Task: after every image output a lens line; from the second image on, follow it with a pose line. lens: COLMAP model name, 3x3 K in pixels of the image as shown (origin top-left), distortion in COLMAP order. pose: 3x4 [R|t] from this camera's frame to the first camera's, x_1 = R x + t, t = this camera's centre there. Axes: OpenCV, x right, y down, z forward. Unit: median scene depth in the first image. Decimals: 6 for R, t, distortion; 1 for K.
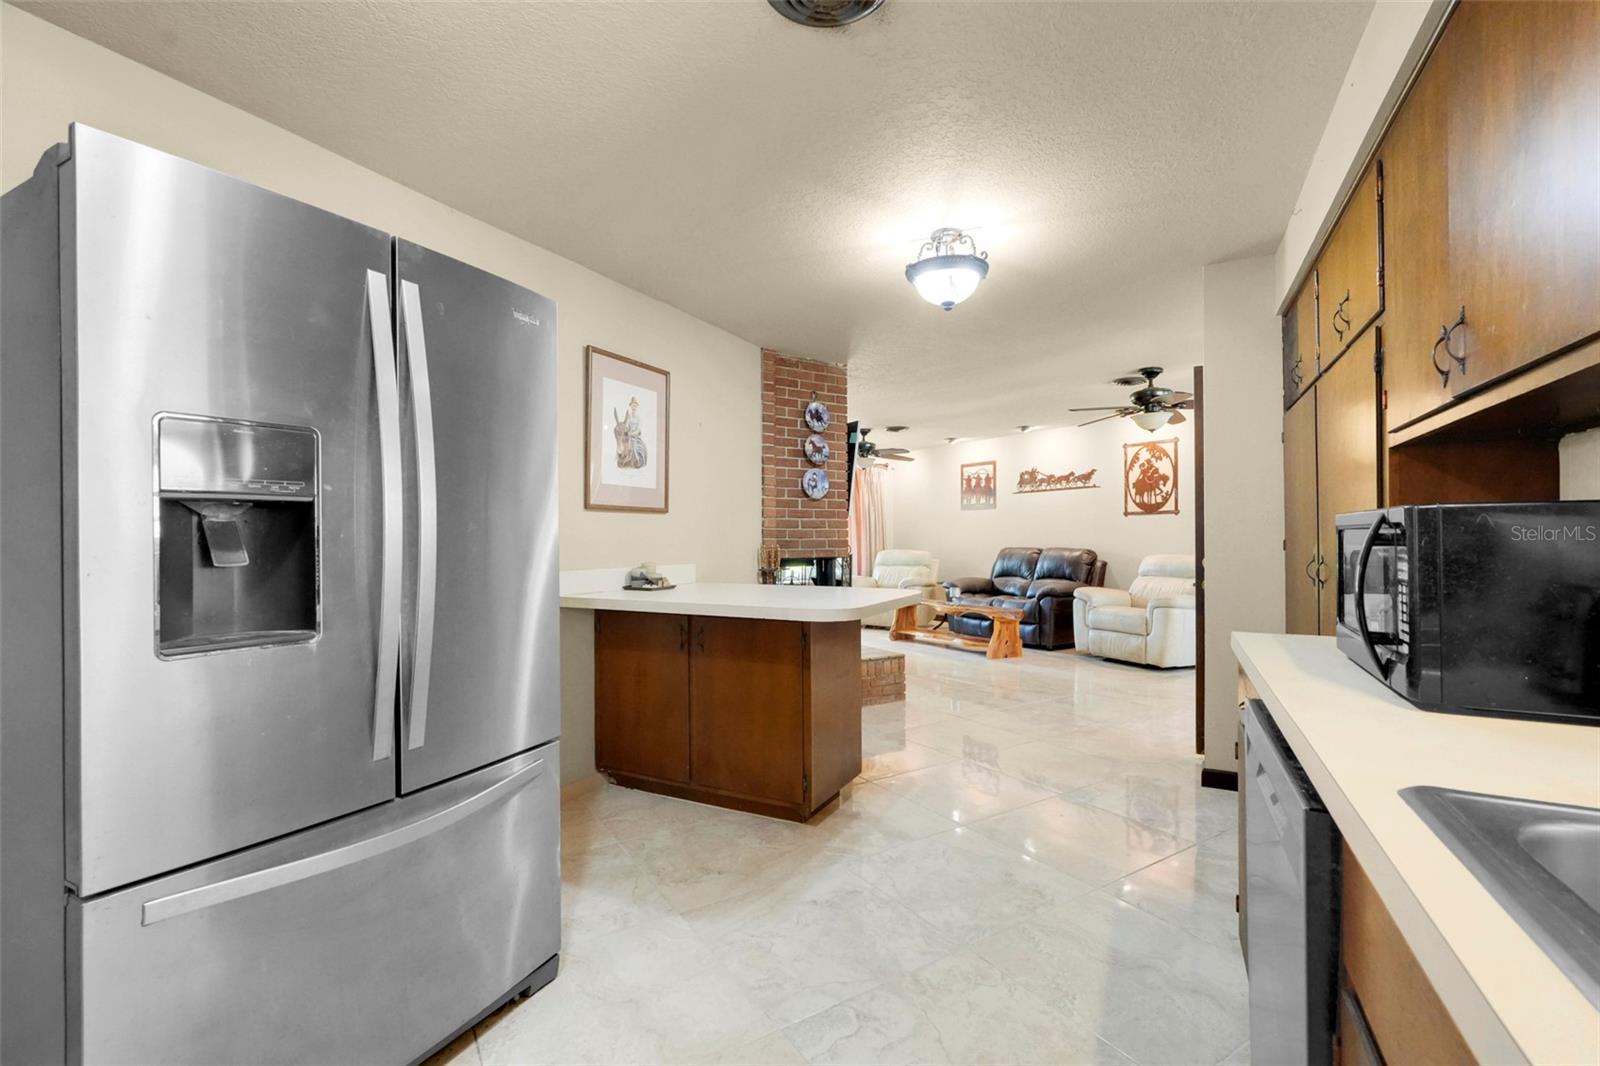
lens RADIAL K [[713.7, 0, 800.0], [0, 713.7, 533.0], [0, 0, 1]] dist [-0.003988, -0.000121]
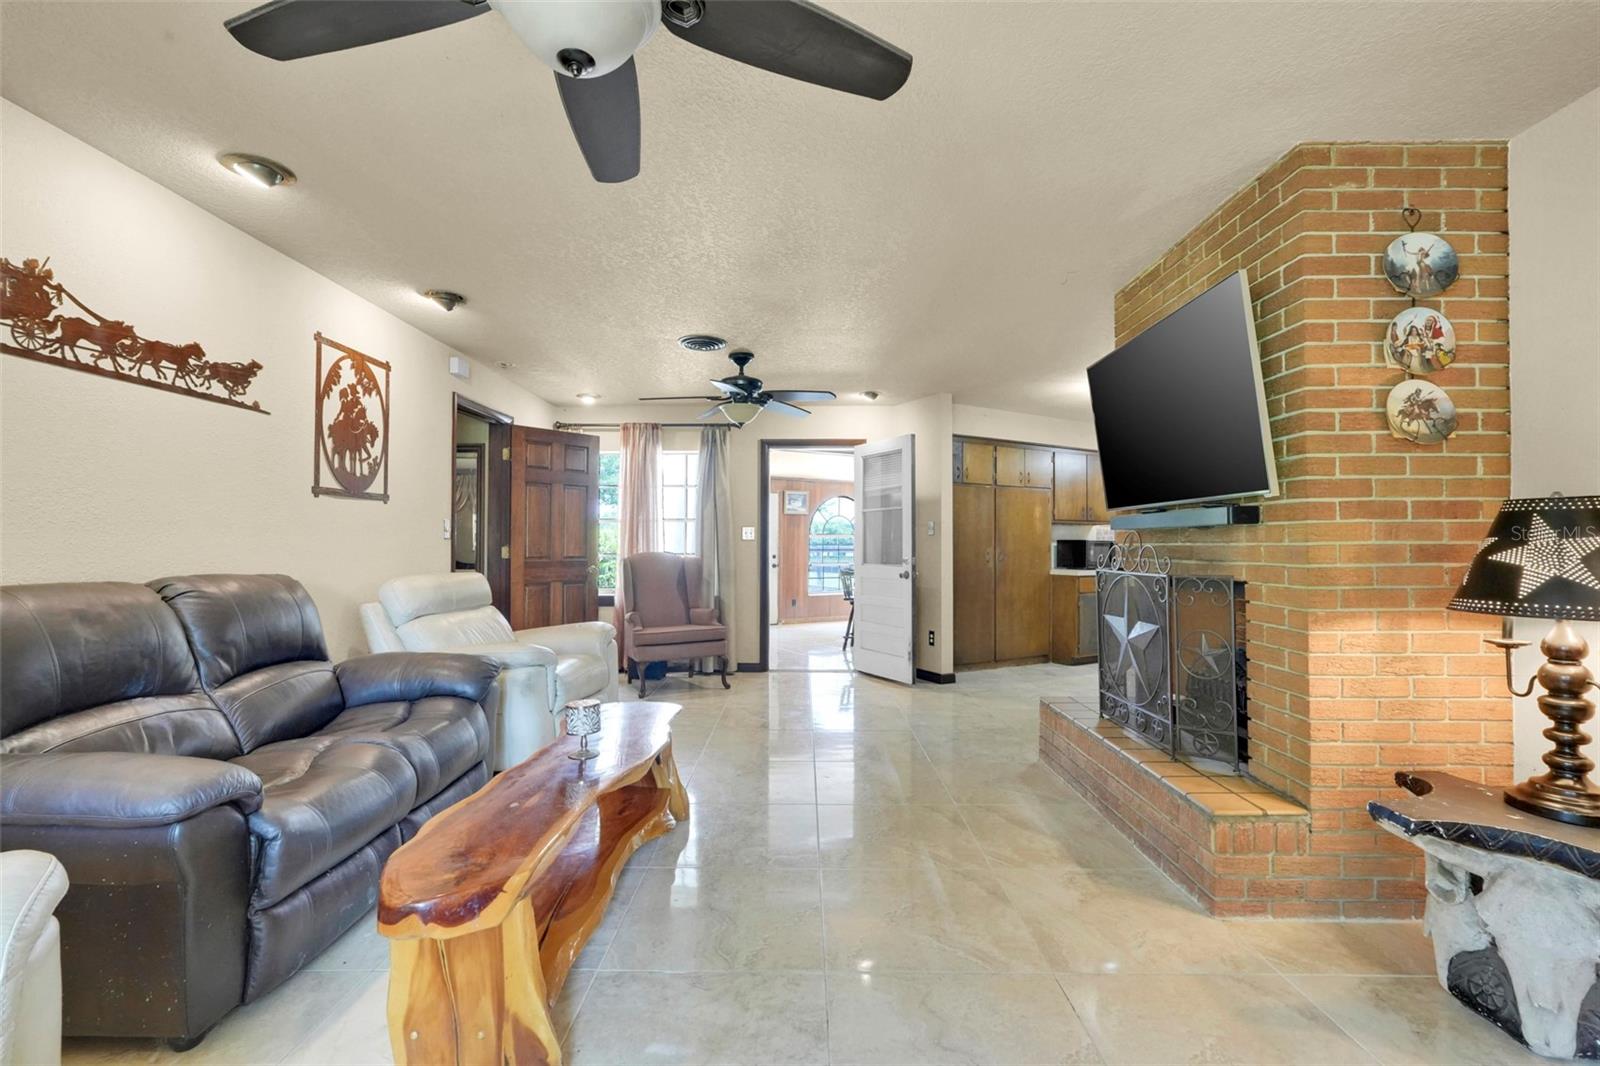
lens RADIAL K [[700.6, 0, 798.8], [0, 700.6, 533.9], [0, 0, 1]] dist [-0.022371, 0.012016]
pose [[-0.838004, 0.010634, 0.545560, -0.028475], [-0.002651, 0.999719, -0.023558, 0.009465], [-0.545657, -0.021188, -0.837740, 1.216102]]
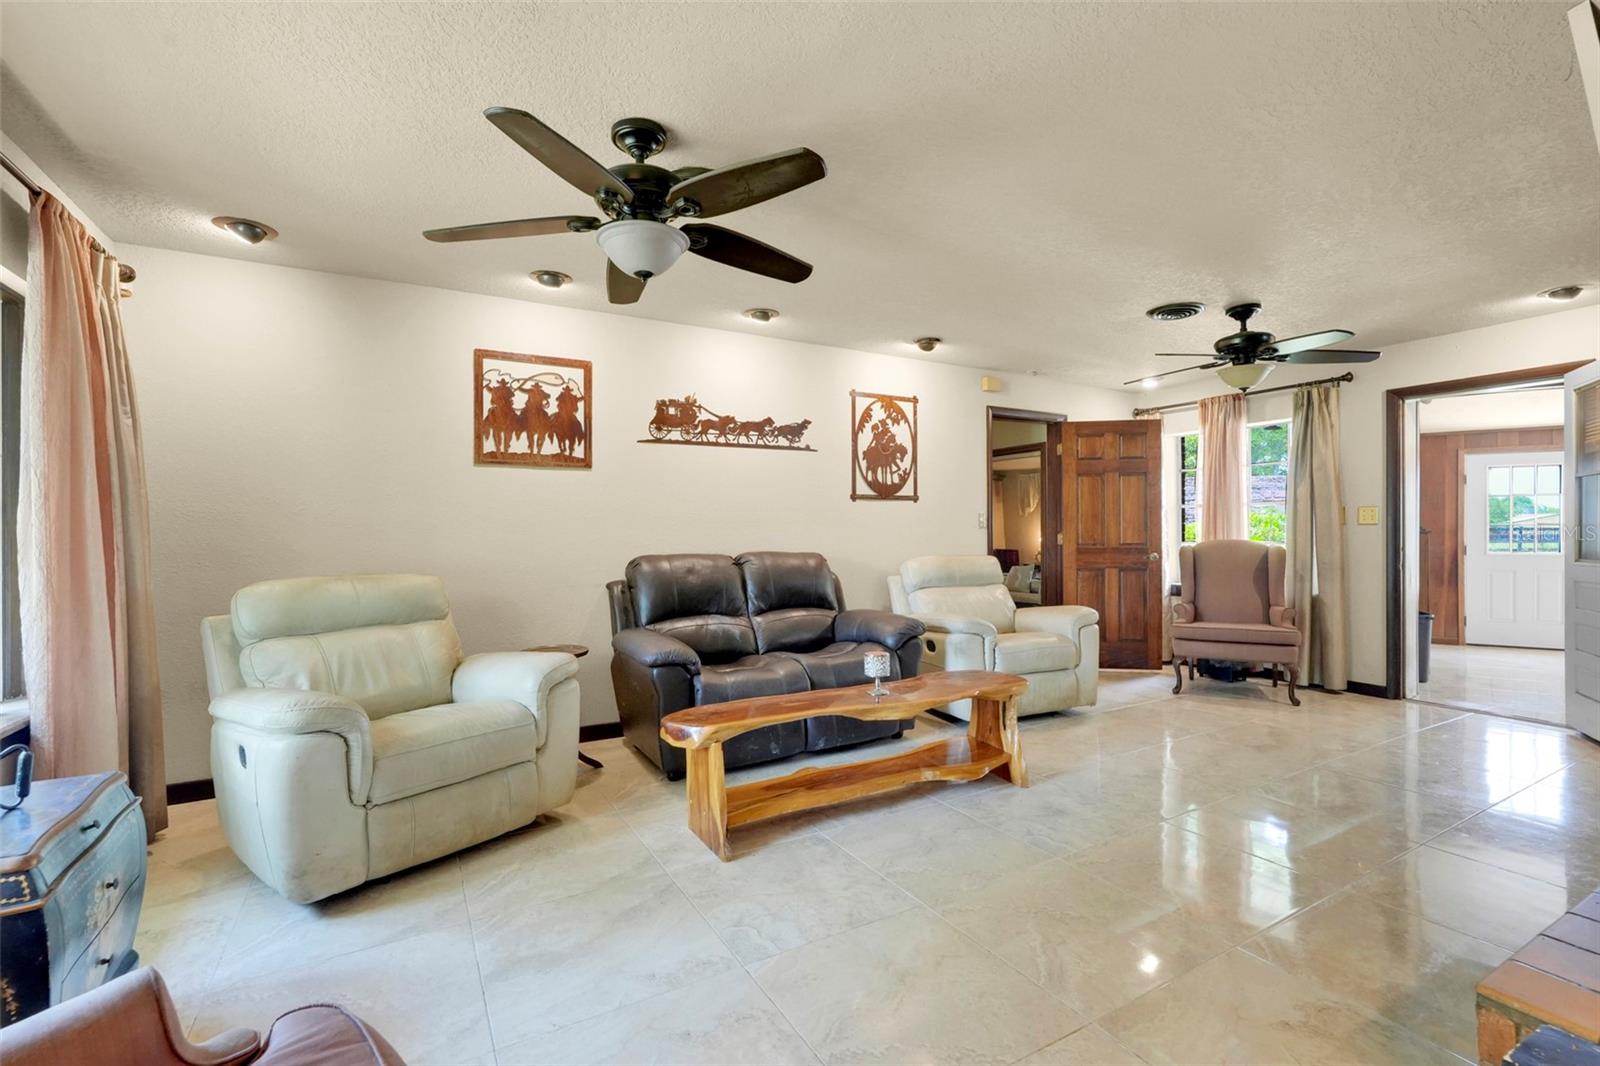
lens RADIAL K [[700.6, 0, 798.8], [0, 700.6, 533.9], [0, 0, 1]] dist [-0.022371, 0.012016]
pose [[0.048405, 0.000772, 0.998827, -0.189709], [-0.001575, 0.999999, -0.000696, 0.007526], [-0.998827, -0.001539, 0.048407, 1.035497]]
